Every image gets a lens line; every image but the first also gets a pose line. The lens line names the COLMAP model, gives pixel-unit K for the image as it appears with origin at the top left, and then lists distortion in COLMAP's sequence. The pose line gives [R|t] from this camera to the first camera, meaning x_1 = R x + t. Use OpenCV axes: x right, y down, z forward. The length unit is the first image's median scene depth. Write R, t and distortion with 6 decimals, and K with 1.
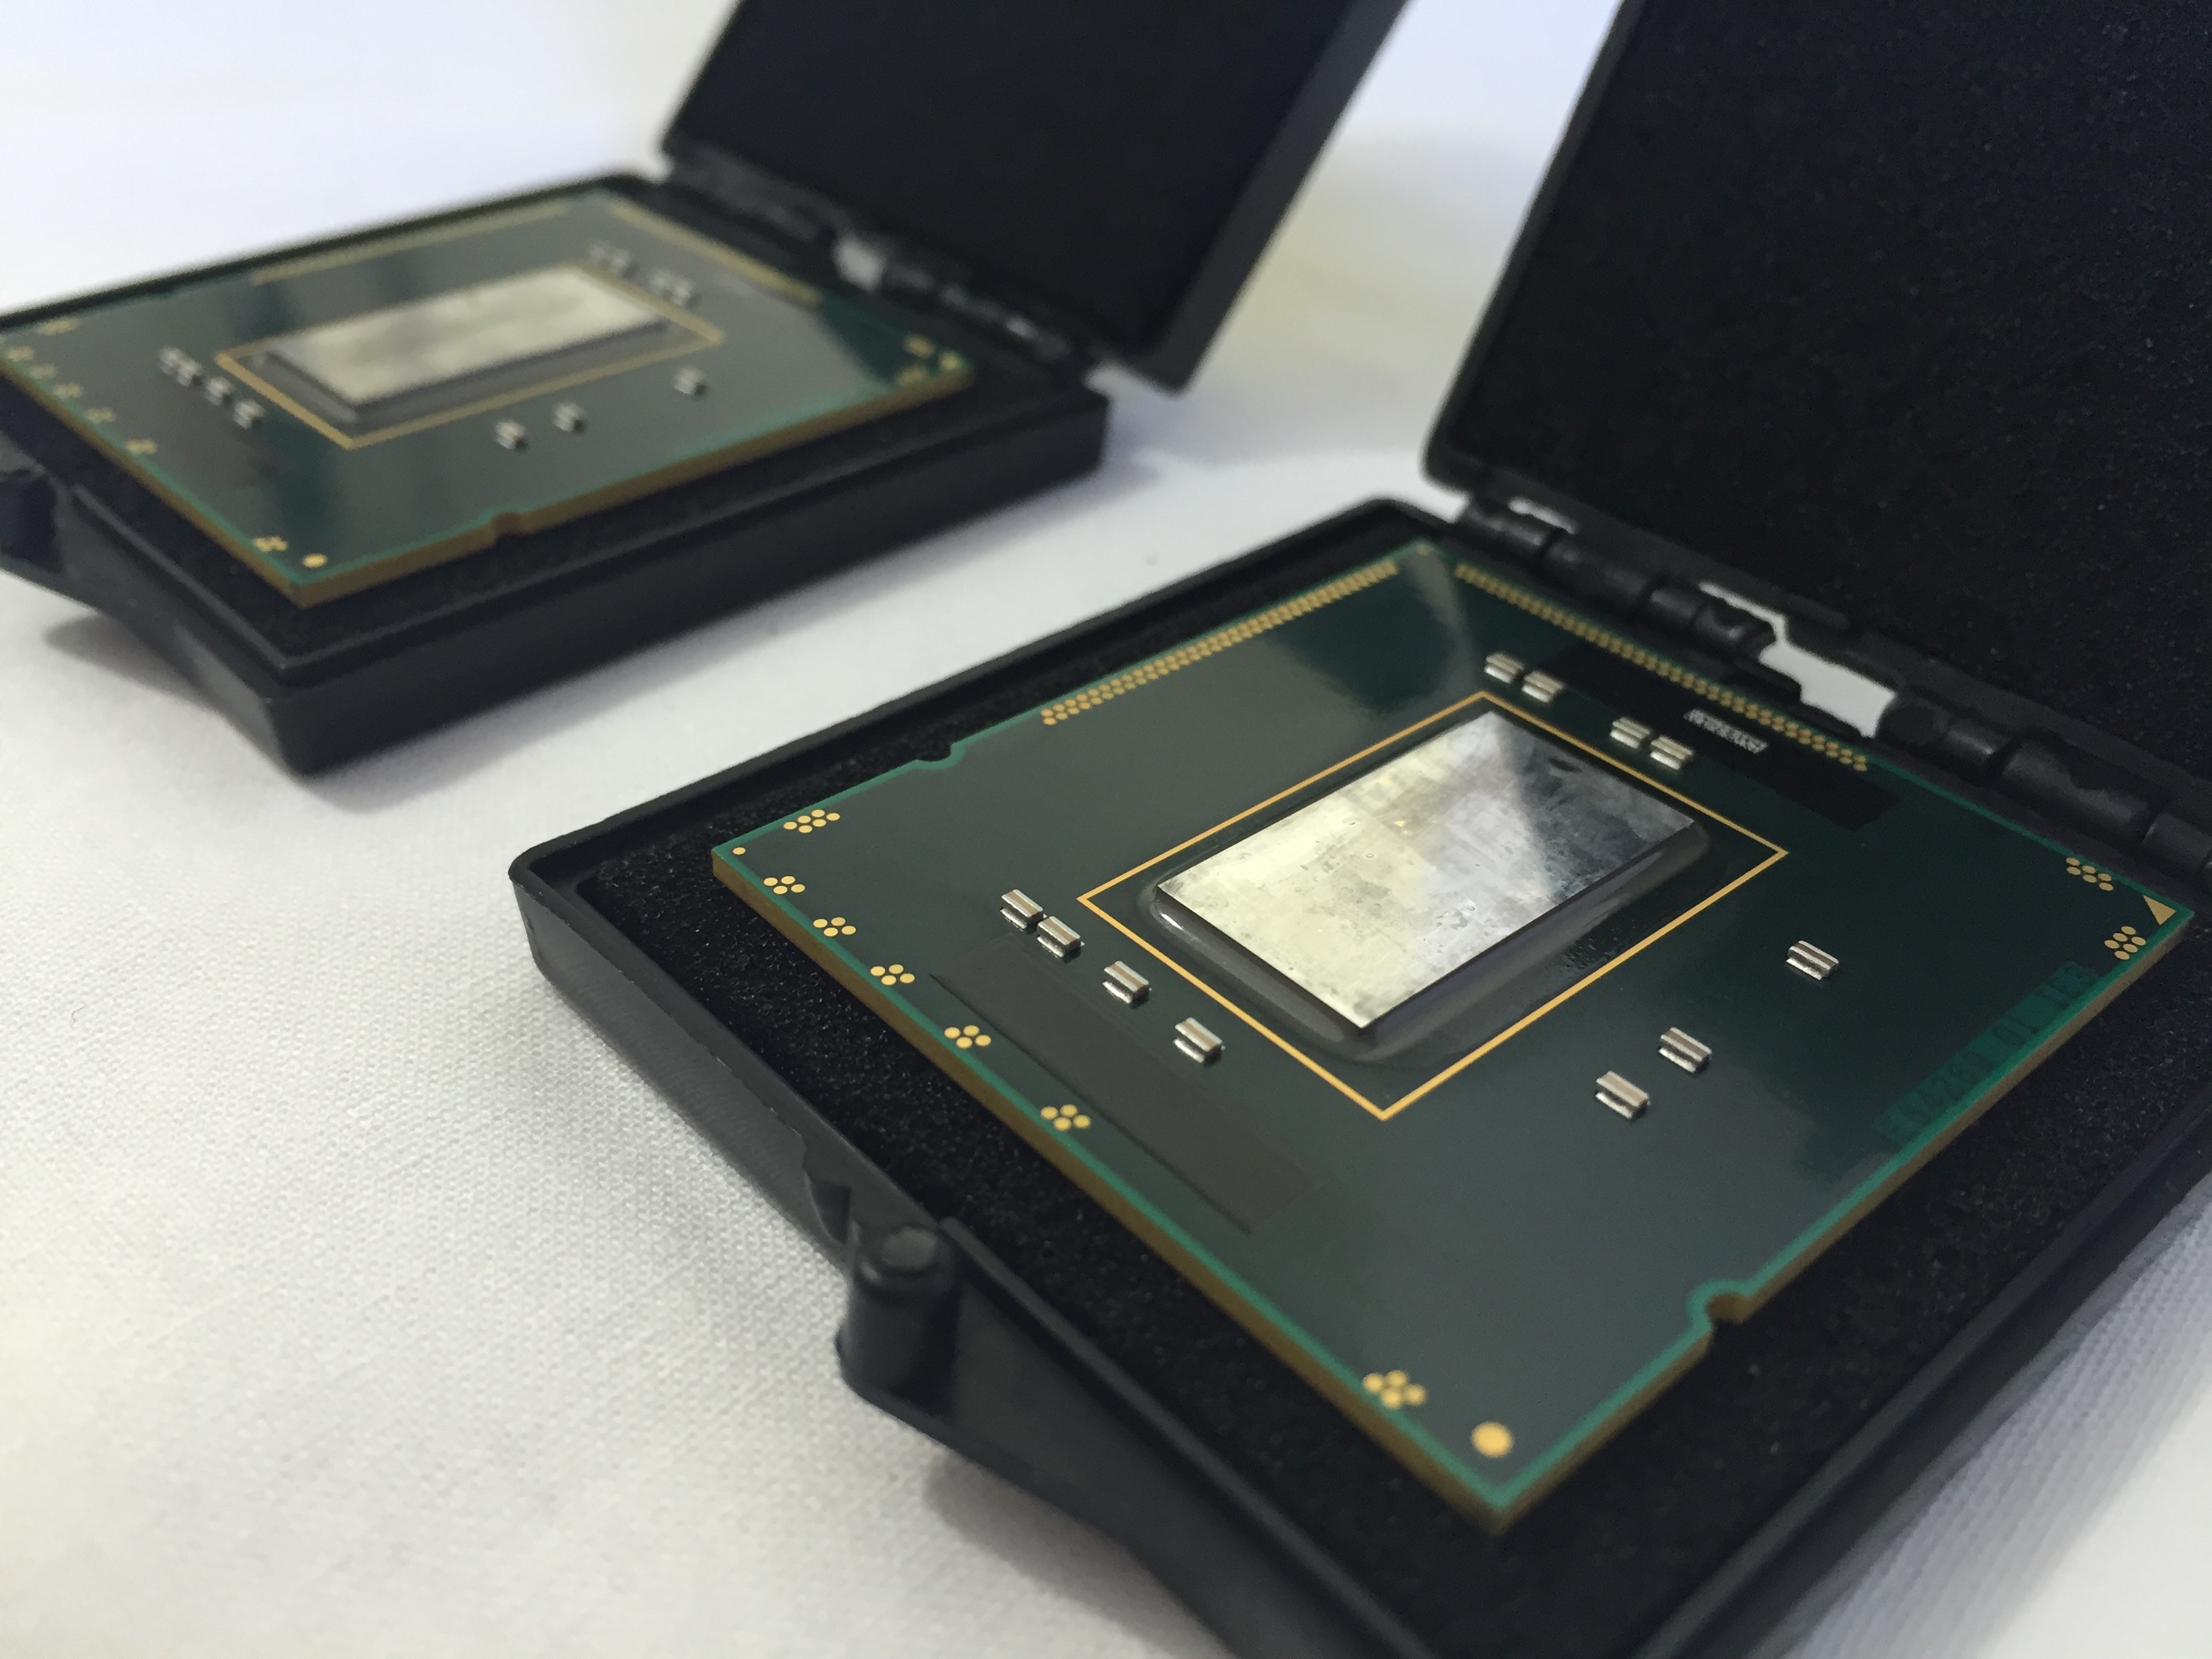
lens RADIAL K [[2016.8, 0, 1102.2], [0, 2016.8, 817.6], [0, 0, 1]] dist [0.040416, 0.000000]
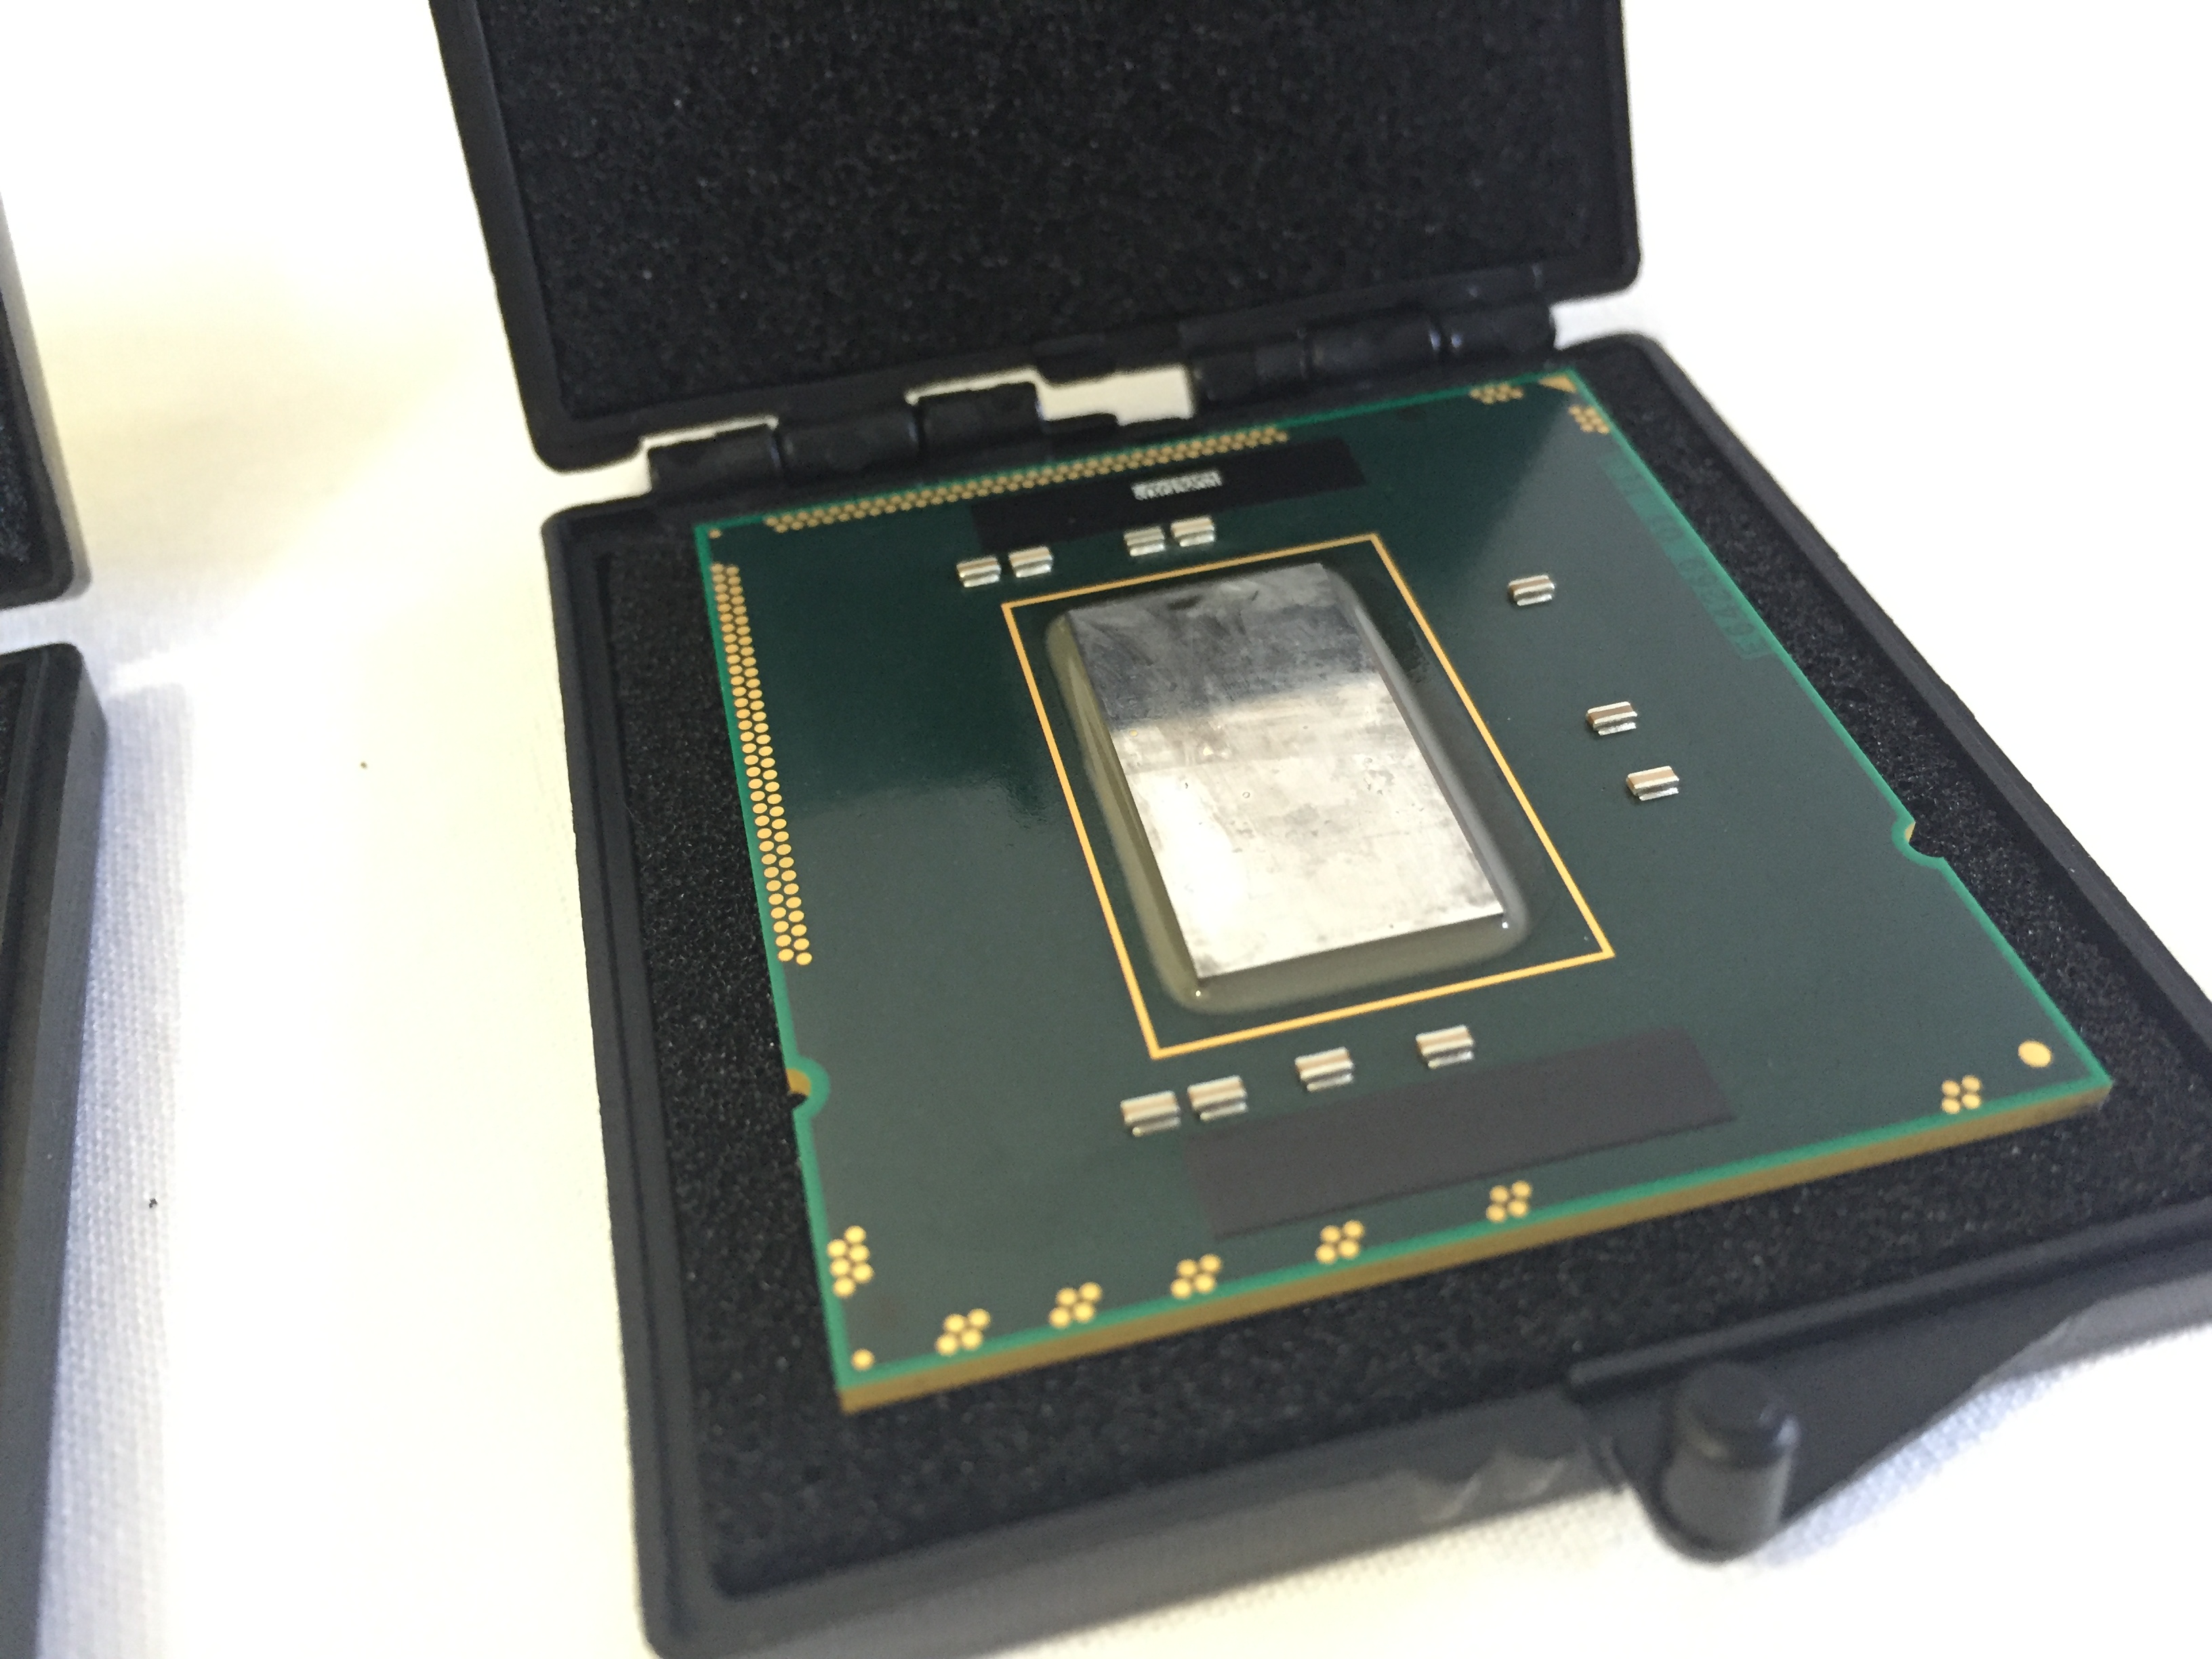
lens RADIAL K [[2016.8, 0, 1106.9], [0, 2016.8, 843.0], [0, 0, 1]] dist [0.040416, 0.000000]
pose [[0.459012, -0.666613, 0.587312, -0.429303], [0.557083, 0.730921, 0.394225, -0.346311], [-0.692073, 0.146227, 0.706861, 0.388267]]
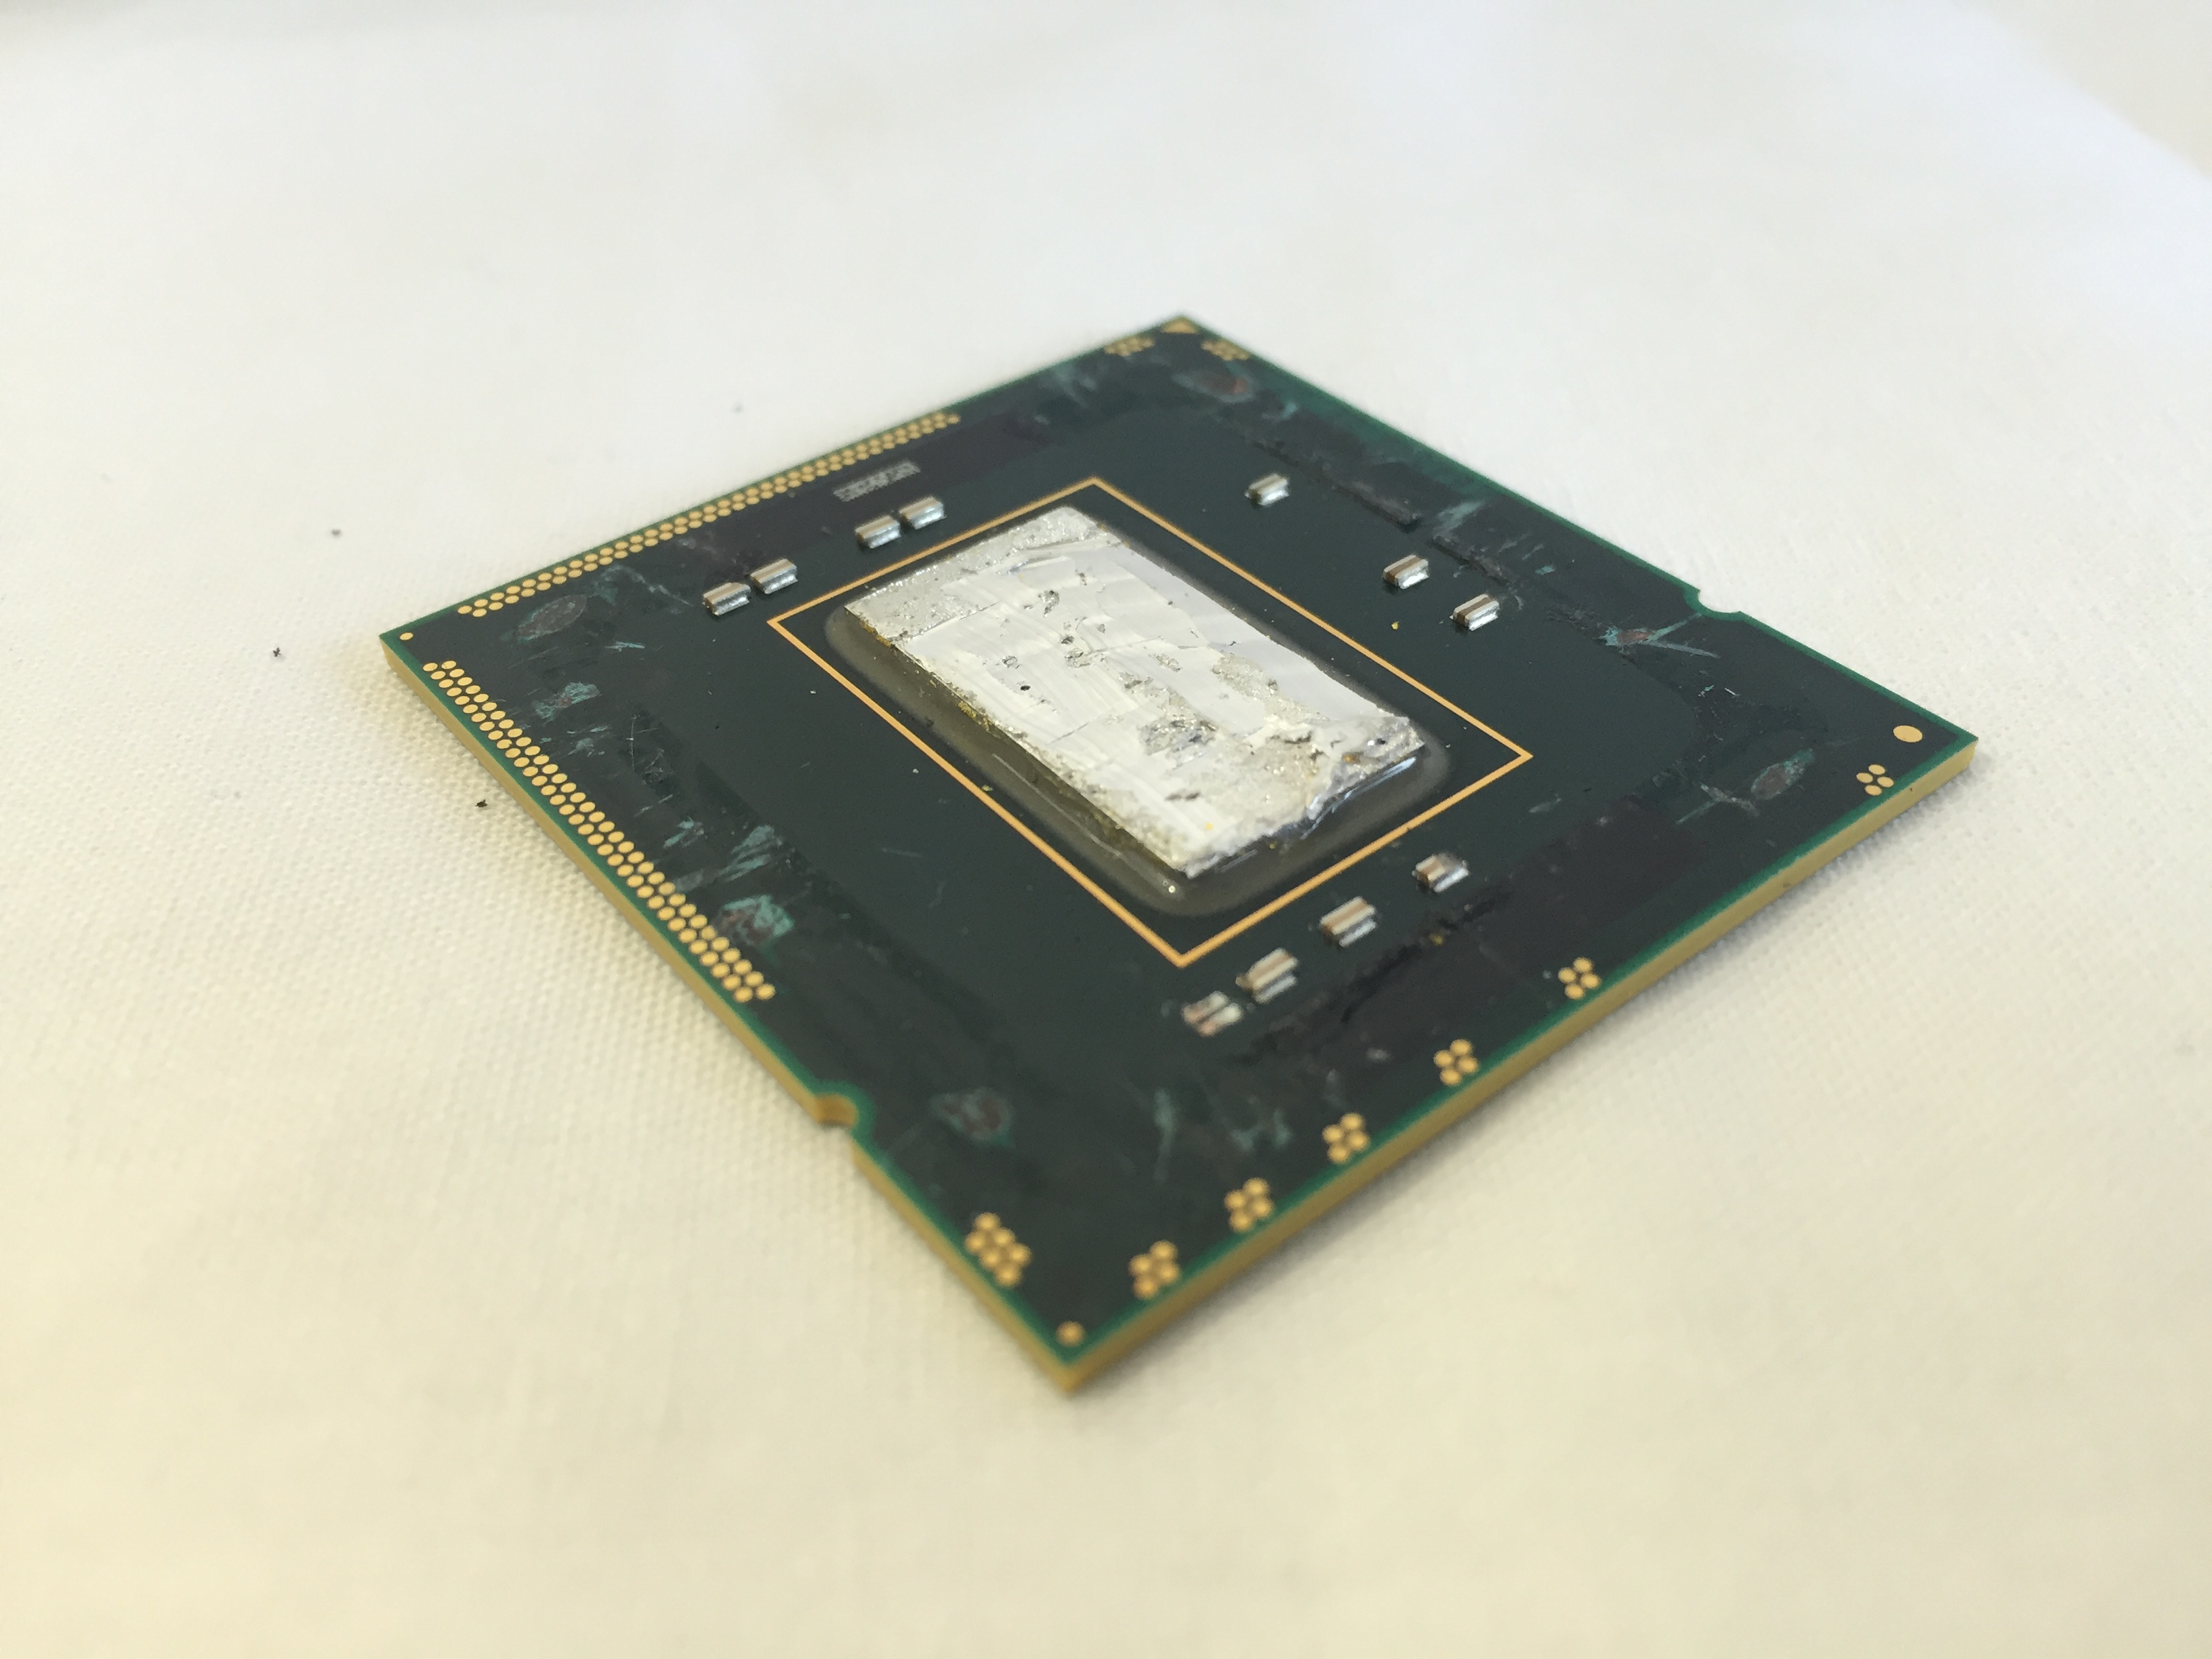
lens RADIAL K [[2016.8, 0, 1125.8], [0, 2016.8, 818.8], [0, 0, 1]] dist [0.040416, 0.000000]
pose [[0.033802, -0.670138, 0.741466, -0.534472], [0.589498, 0.612463, 0.526670, -0.404943], [-0.807062, 0.419290, 0.415748, 0.628359]]
